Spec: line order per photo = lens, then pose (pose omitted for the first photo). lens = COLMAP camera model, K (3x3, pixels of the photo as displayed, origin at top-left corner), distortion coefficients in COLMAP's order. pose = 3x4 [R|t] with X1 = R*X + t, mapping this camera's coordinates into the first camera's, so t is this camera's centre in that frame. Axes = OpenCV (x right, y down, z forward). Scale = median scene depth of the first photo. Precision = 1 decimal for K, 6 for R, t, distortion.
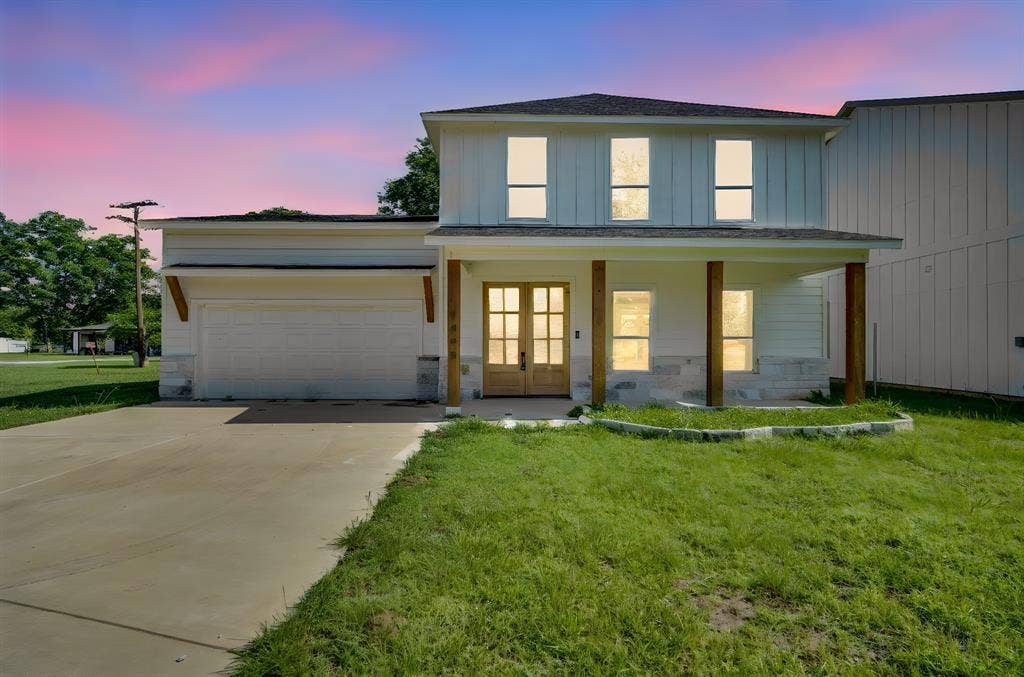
lens RADIAL K [[448.7, 0, 513.4], [0, 448.7, 342.6], [0, 0, 1]] dist [0.000127, 0.000138]
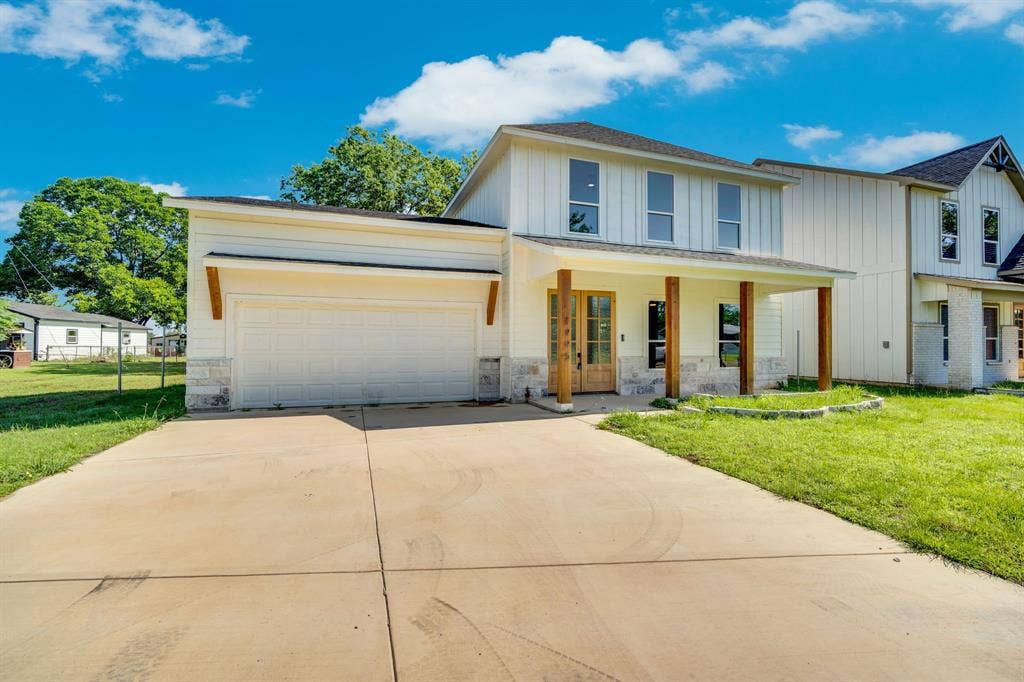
lens RADIAL K [[452.9, 0, 512.0], [0, 452.9, 341.0], [0, 0, 1]] dist [-0.002428, -0.000047]
pose [[0.945232, 0.003828, 0.326376, -0.482279], [-0.002082, 0.999982, -0.005699, -0.002362], [-0.326392, 0.004707, 0.945223, -0.001327]]
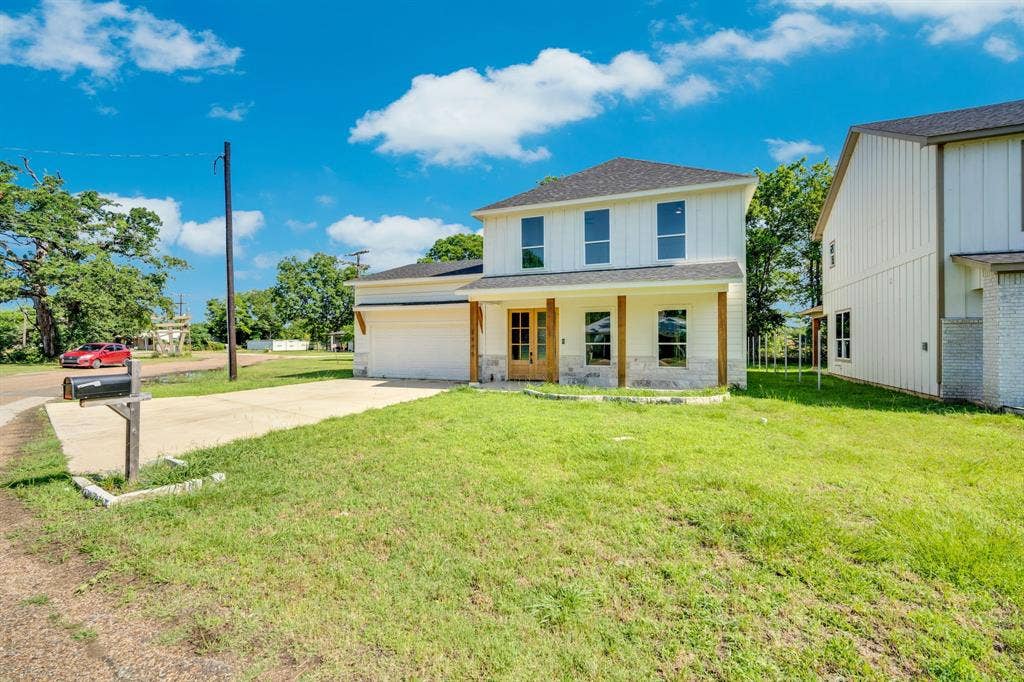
lens RADIAL K [[452.9, 0, 512.0], [0, 452.9, 341.0], [0, 0, 1]] dist [-0.002428, -0.000047]
pose [[0.919260, -0.003655, -0.393635, 0.568139], [0.003808, 0.999993, -0.000392, -0.018447], [0.393633, -0.001139, 0.919267, -0.480418]]
